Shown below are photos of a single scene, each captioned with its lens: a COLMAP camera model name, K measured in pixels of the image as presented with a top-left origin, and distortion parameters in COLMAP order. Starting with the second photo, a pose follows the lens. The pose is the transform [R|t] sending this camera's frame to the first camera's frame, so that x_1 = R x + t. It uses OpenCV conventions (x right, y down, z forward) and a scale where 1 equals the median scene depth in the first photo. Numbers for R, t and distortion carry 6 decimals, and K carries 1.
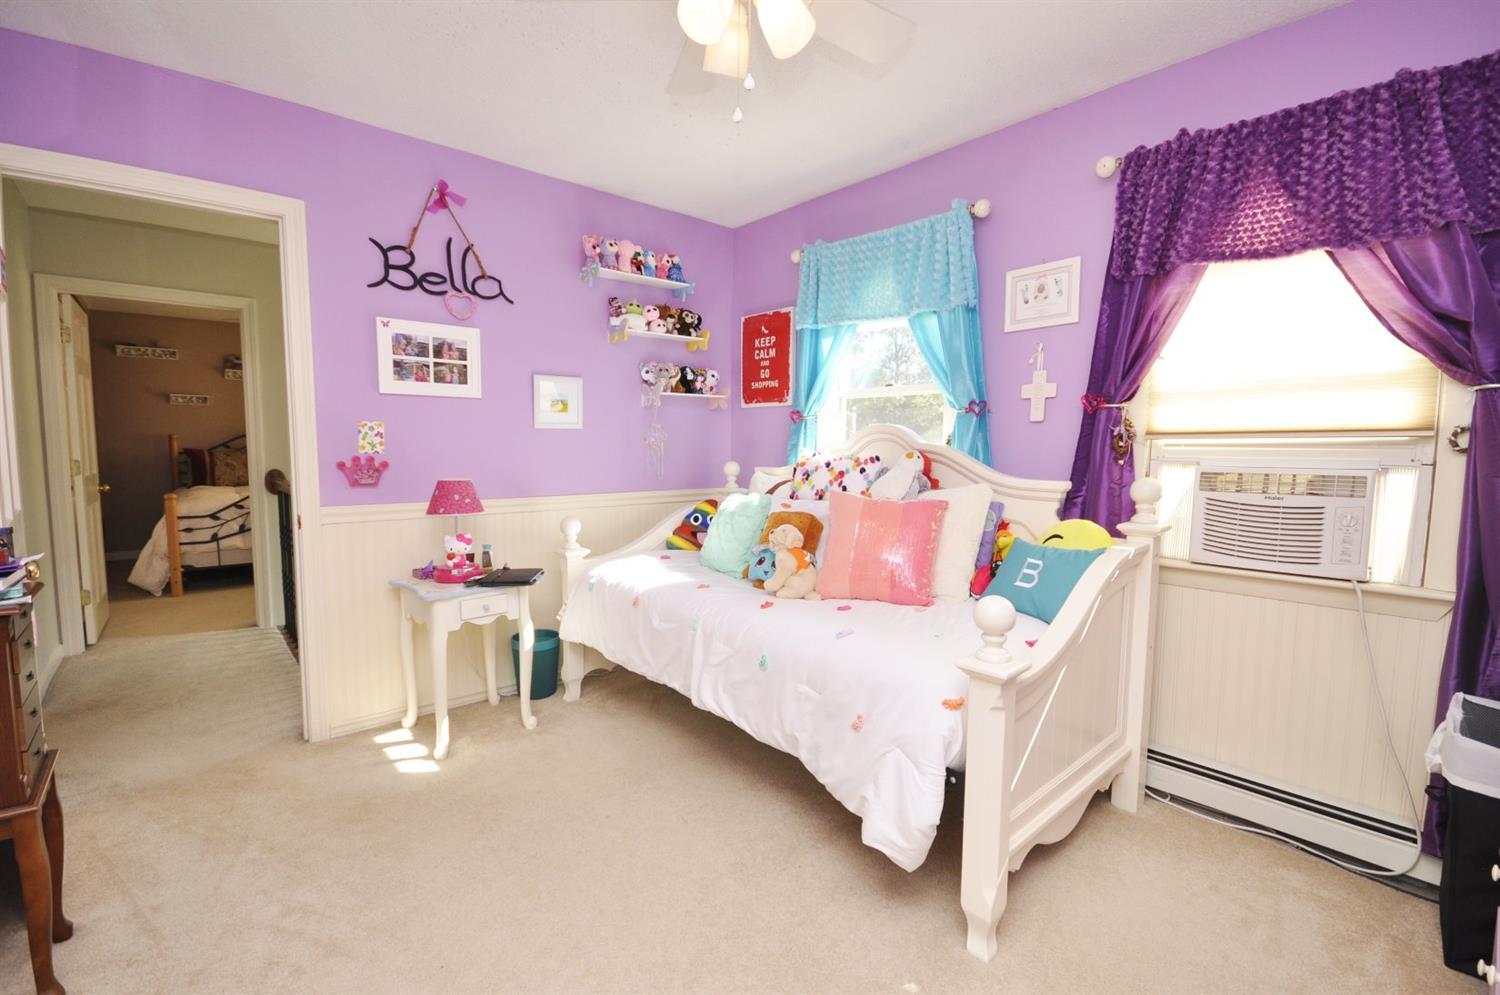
lens RADIAL K [[685.8, 0, 749.9], [0, 685.8, 503.9], [0, 0, 1]] dist [-0.002520, -0.000419]
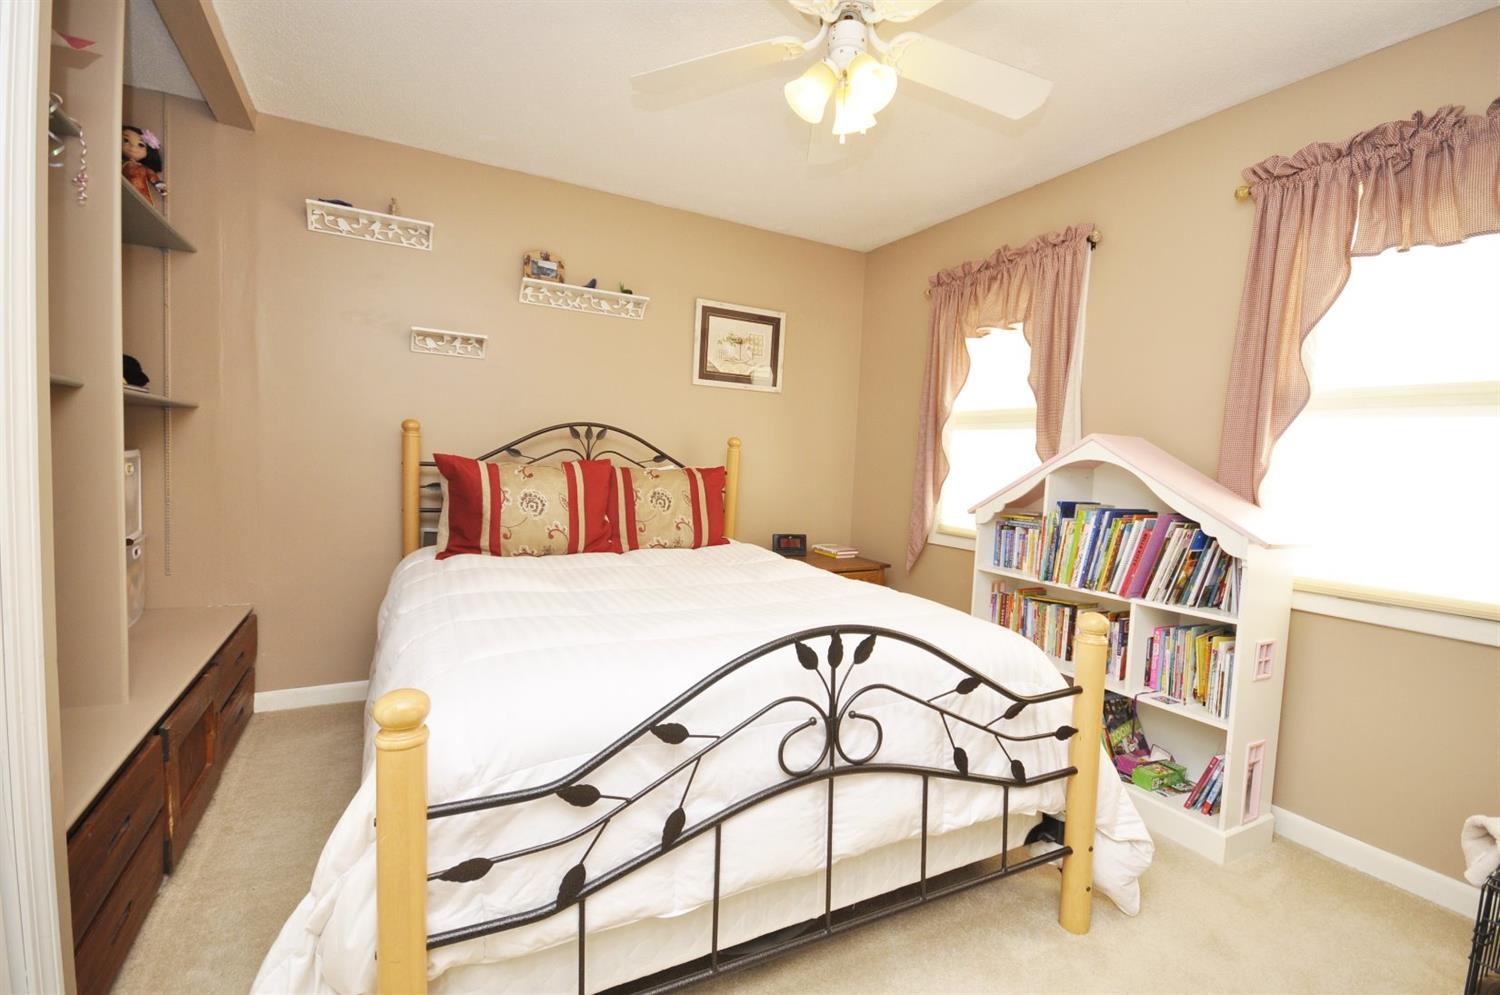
lens RADIAL K [[654.5, 0, 747.2], [0, 654.5, 502.6], [0, 0, 1]] dist [0.008423, -0.012119]
pose [[0.976507, 0.048292, -0.210003, -0.689095], [-0.052658, 0.998496, -0.015242, -0.068770], [0.208951, 0.025943, 0.977582, 0.807199]]
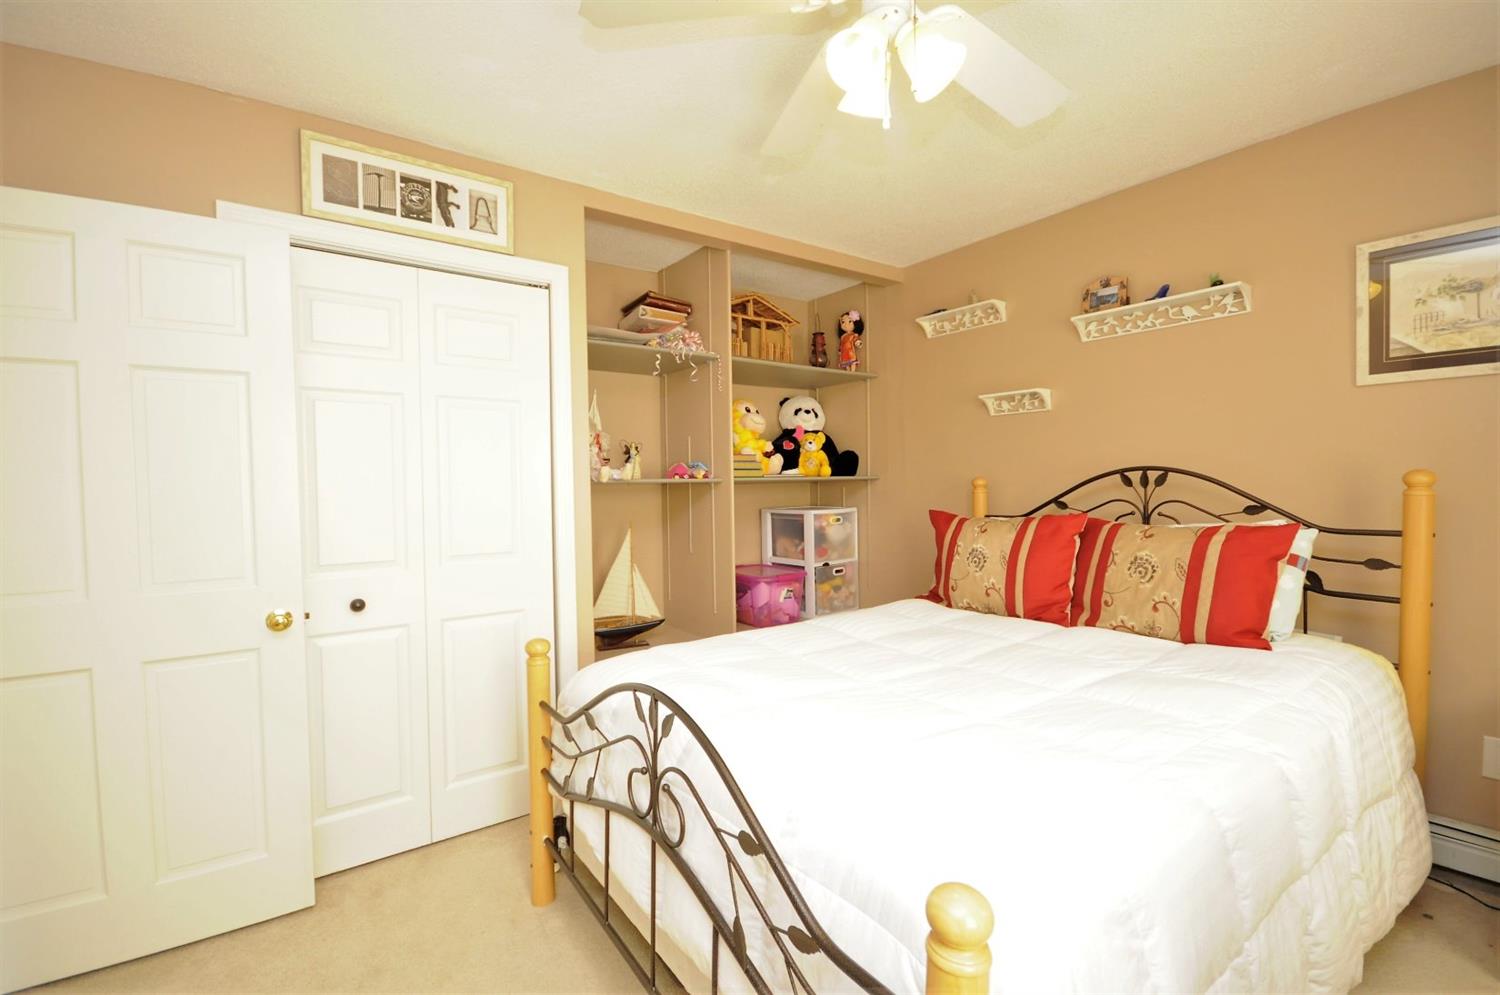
lens RADIAL K [[654.5, 0, 747.2], [0, 654.5, 502.6], [0, 0, 1]] dist [0.008423, -0.012119]
pose [[-0.075329, 0.025874, -0.996823, -0.461816], [-0.065874, 0.997350, 0.030865, -0.110463], [0.994980, 0.067990, -0.073425, 1.095332]]
